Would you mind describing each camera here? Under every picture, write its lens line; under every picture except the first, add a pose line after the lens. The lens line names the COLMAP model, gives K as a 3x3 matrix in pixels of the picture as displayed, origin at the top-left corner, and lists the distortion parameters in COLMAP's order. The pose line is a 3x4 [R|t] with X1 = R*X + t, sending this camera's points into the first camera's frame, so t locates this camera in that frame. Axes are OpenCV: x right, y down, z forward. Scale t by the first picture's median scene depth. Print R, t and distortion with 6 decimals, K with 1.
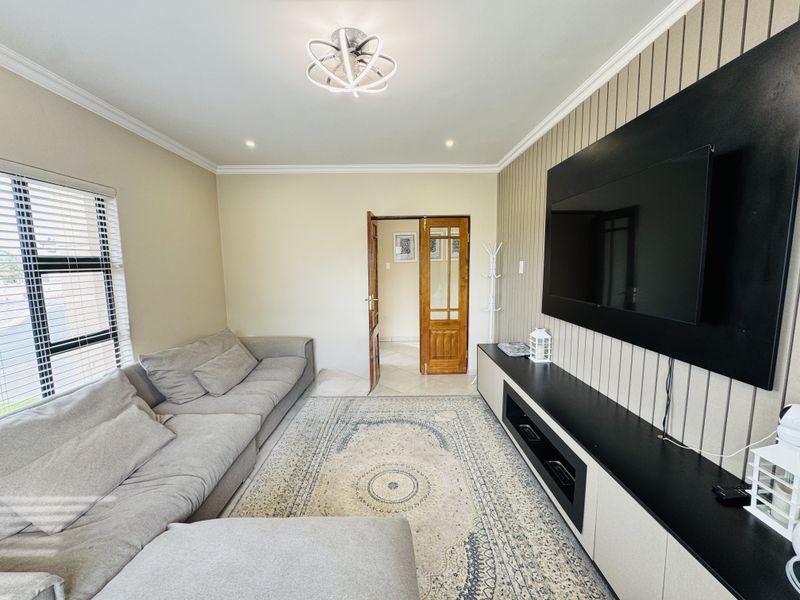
lens RADIAL K [[314.9, 0, 396.5], [0, 314.9, 298.4], [0, 0, 1]] dist [-0.000300, 0.000018]
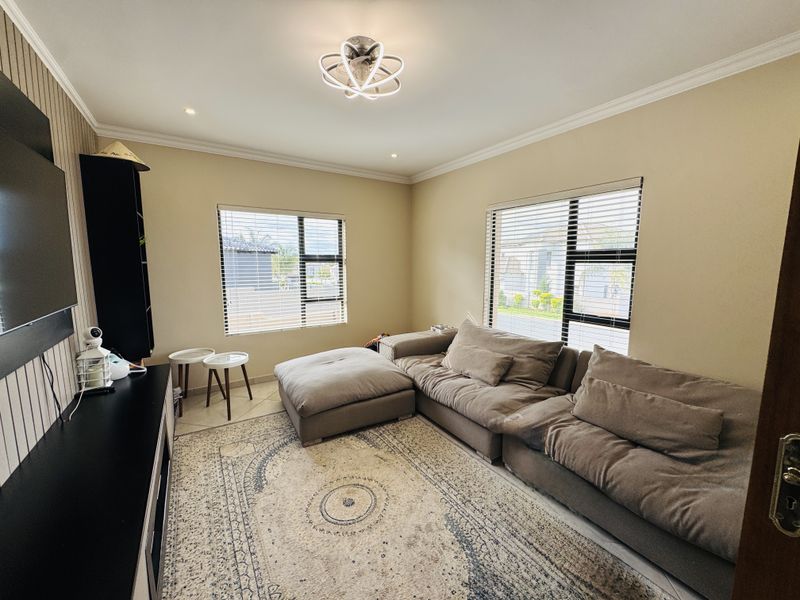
lens RADIAL K [[314.9, 0, 396.5], [0, 314.9, 298.4], [0, 0, 1]] dist [-0.000300, 0.000018]
pose [[-0.848878, 0.066380, -0.524404, 0.305368], [-0.058211, 0.974310, 0.217560, -0.173878], [0.525373, 0.215208, -0.823206, 1.686072]]
